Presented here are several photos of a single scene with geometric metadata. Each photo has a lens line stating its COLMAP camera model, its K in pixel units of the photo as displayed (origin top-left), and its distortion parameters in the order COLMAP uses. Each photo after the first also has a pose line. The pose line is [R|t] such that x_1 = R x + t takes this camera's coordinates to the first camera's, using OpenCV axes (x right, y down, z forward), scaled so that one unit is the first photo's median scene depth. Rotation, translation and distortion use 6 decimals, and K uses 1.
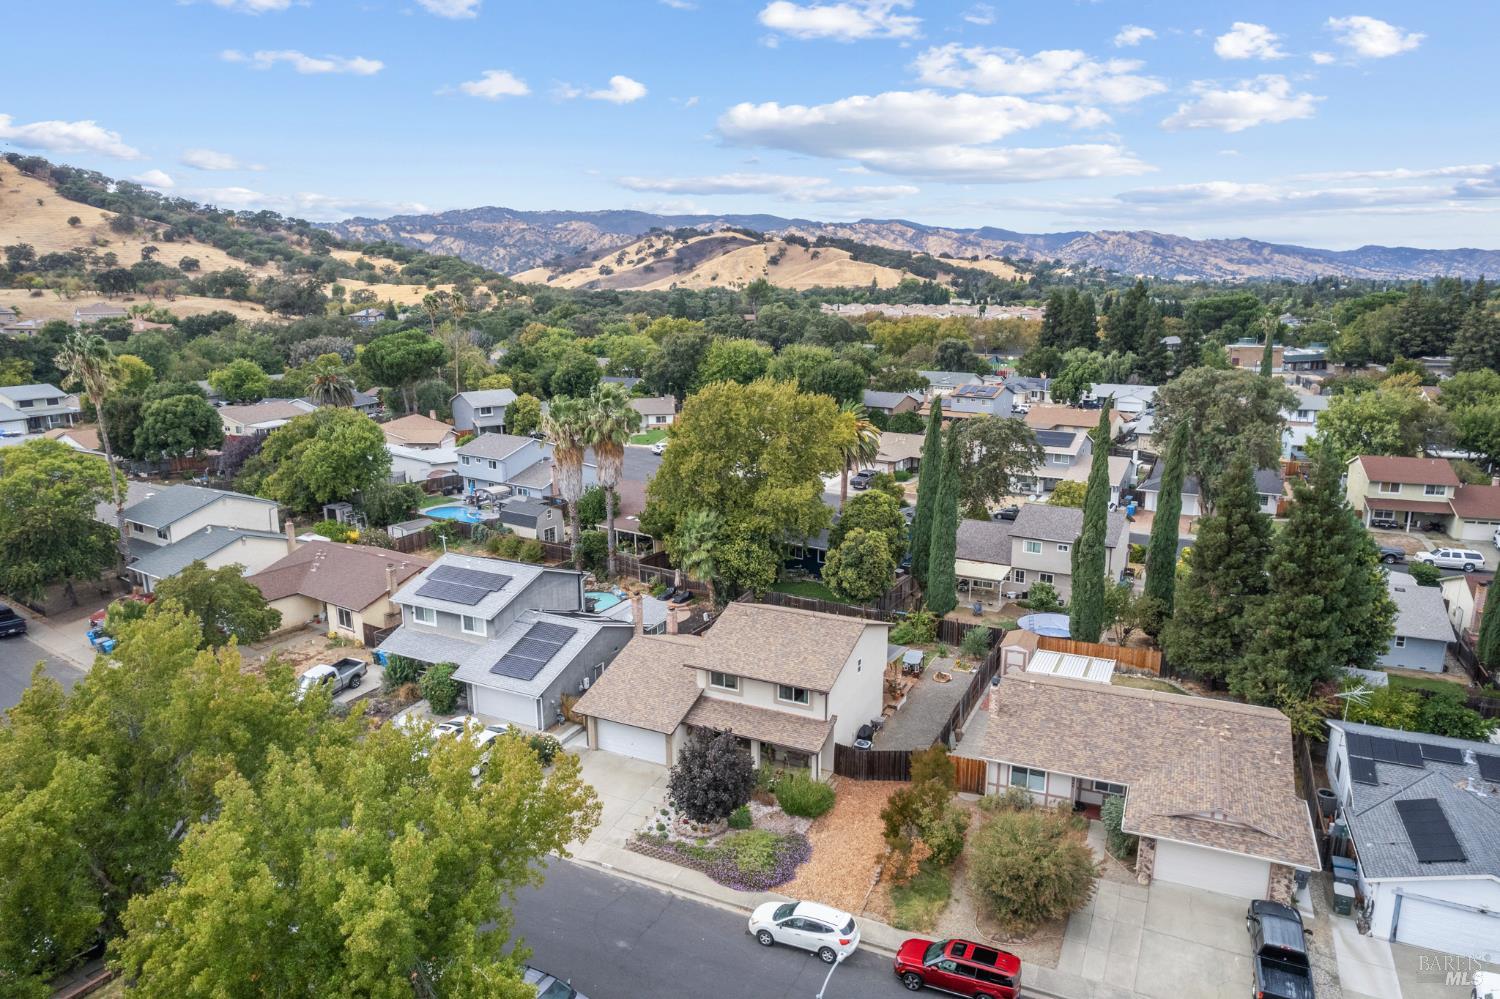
lens RADIAL K [[965.4, 0, 758.5], [0, 965.4, 499.5], [0, 0, 1]] dist [-0.083073, 0.075023]
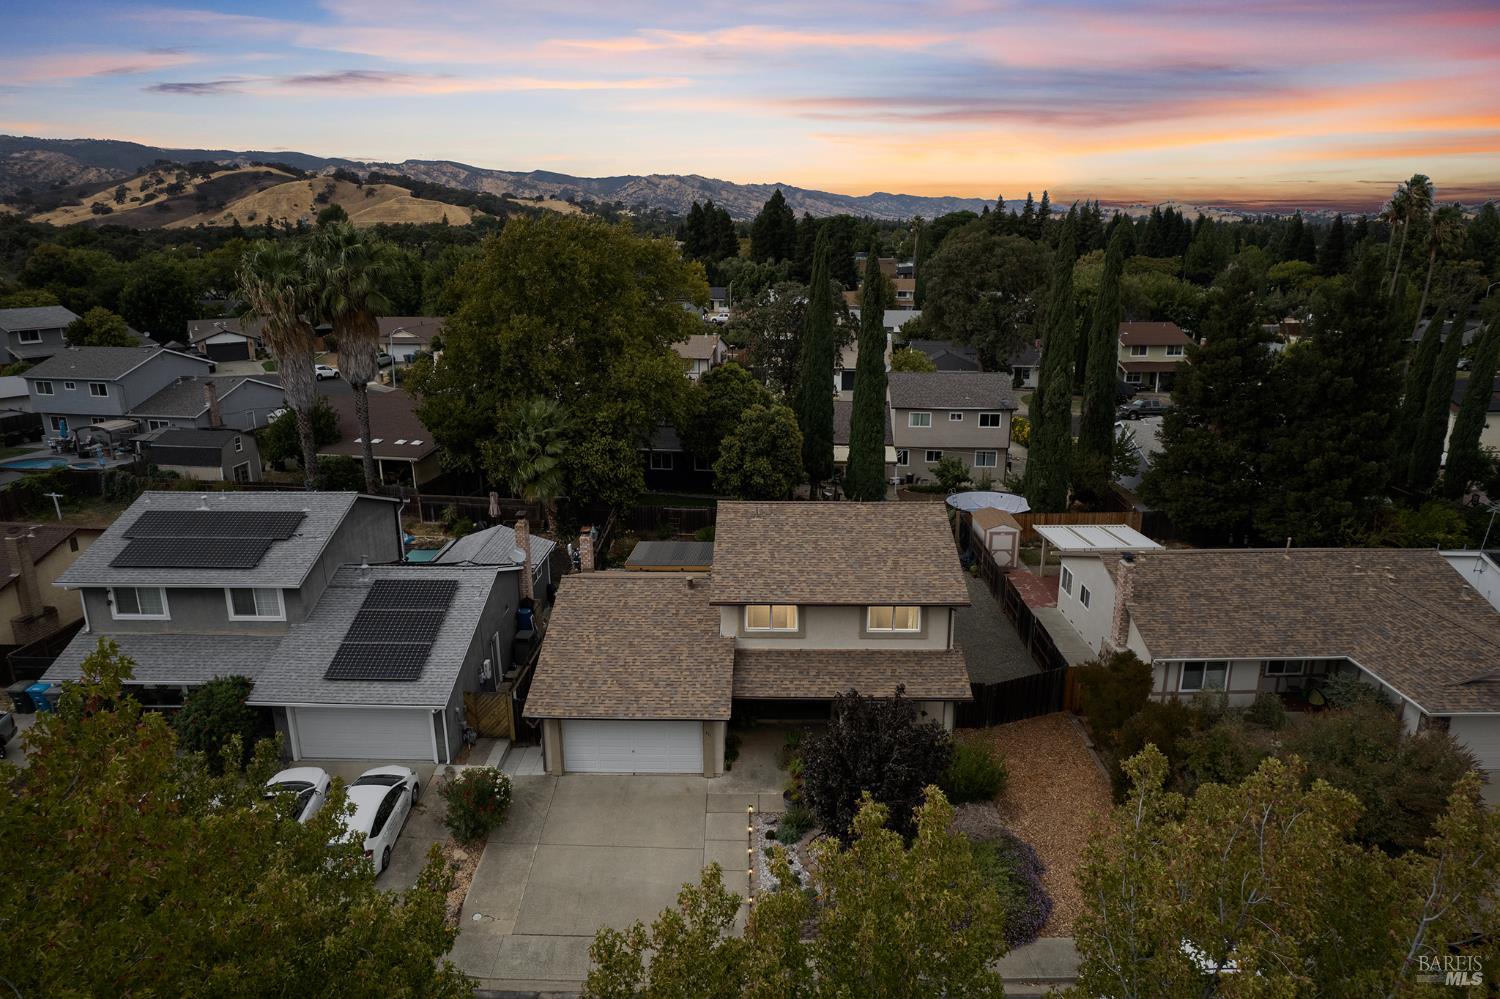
lens RADIAL K [[965.4, 0, 758.5], [0, 965.4, 499.5], [0, 0, 1]] dist [-0.083073, 0.075023]
pose [[0.904434, -0.112863, 0.411414, -0.195161], [0.090375, 0.993171, 0.073781, 0.044276], [-0.416931, -0.029549, 0.908458, 0.297155]]
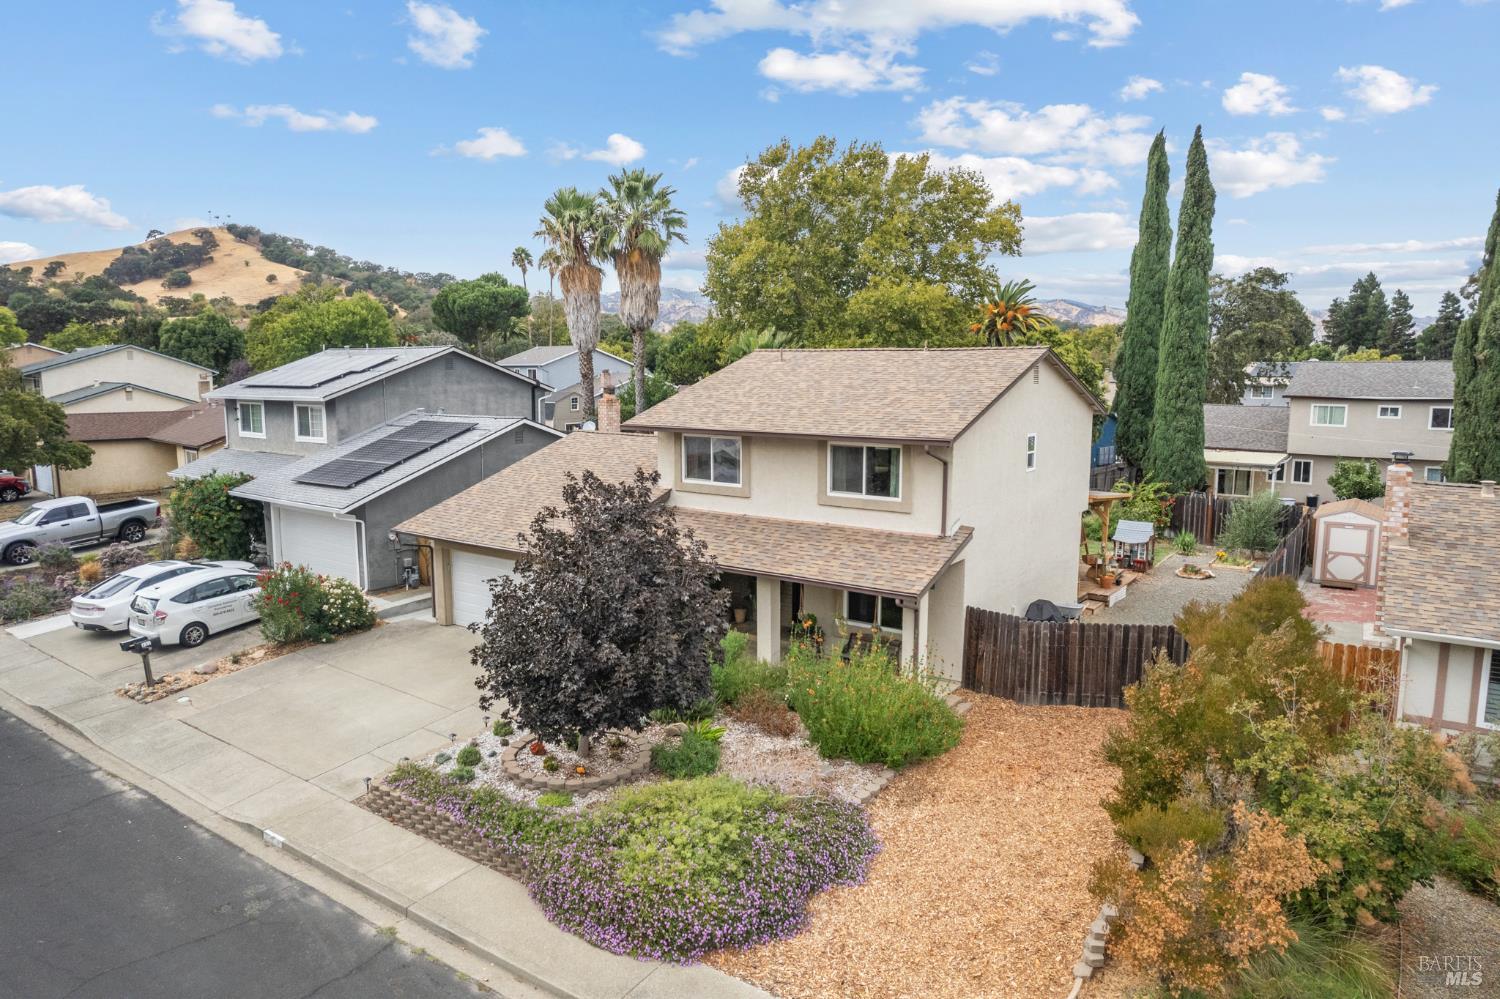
lens RADIAL K [[965.4, 0, 758.5], [0, 965.4, 499.5], [0, 0, 1]] dist [-0.083073, 0.075023]
pose [[0.986601, 0.026250, -0.161028, 0.037830], [-0.039223, 0.996187, -0.077923, 0.159761], [0.158369, 0.083195, 0.983869, 0.386632]]
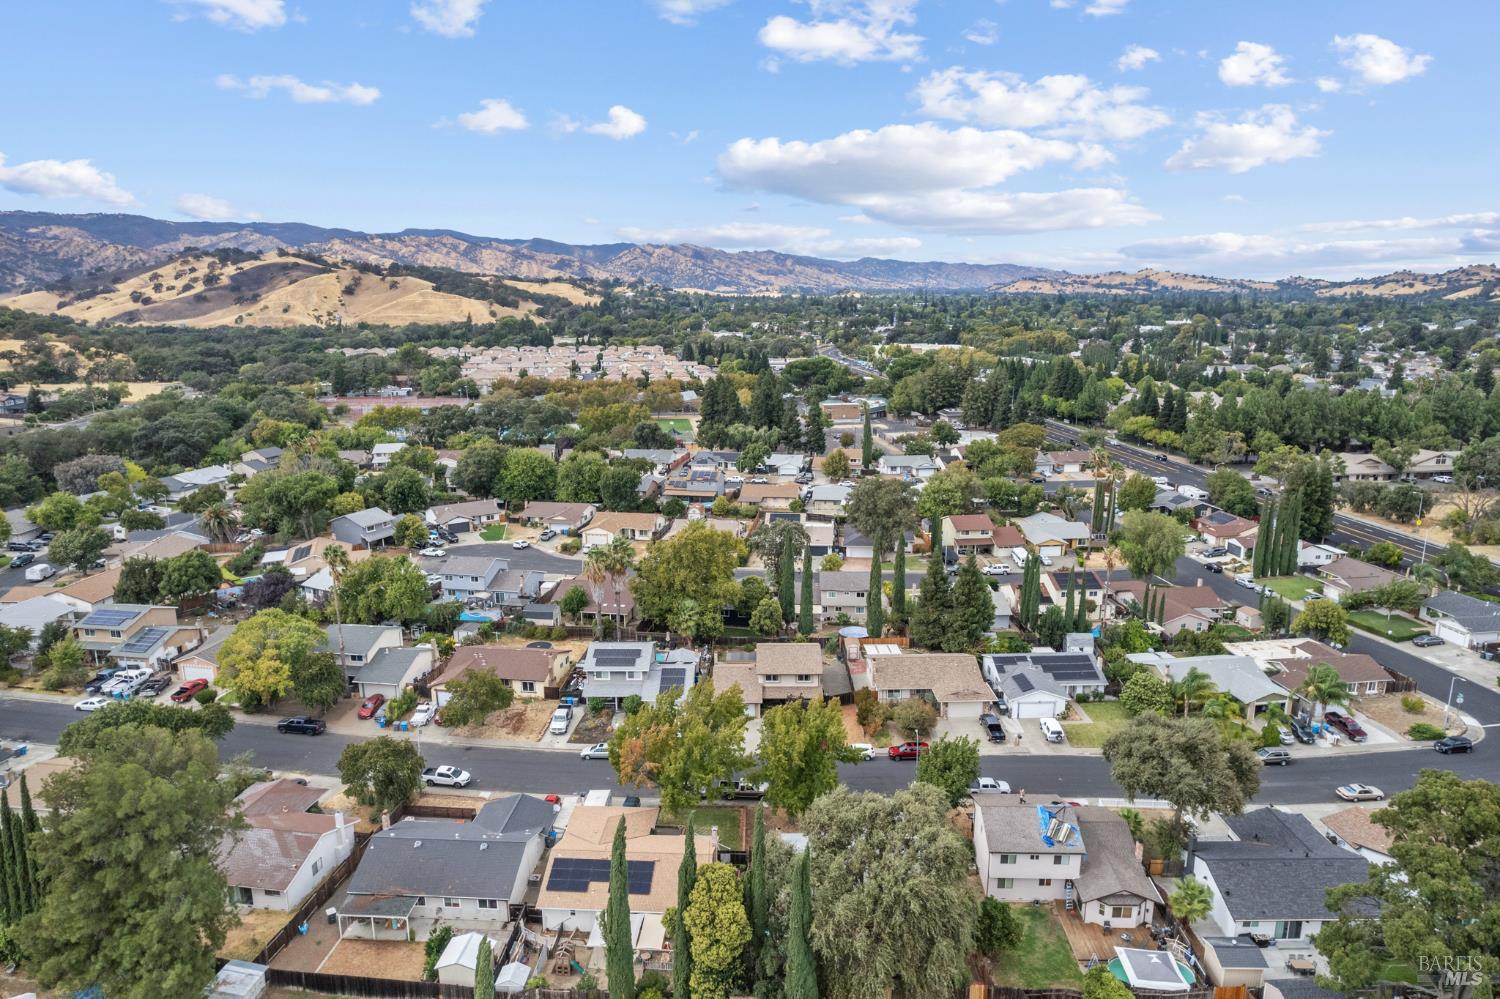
lens RADIAL K [[959.4, 0, 756.9], [0, 959.4, 500.7], [0, 0, 1]] dist [-0.059020, 0.059549]
pose [[0.901149, -0.091590, 0.423723, -0.691735], [0.094518, 0.995423, 0.014150, -0.190340], [-0.423080, 0.027299, 0.905681, -0.760645]]
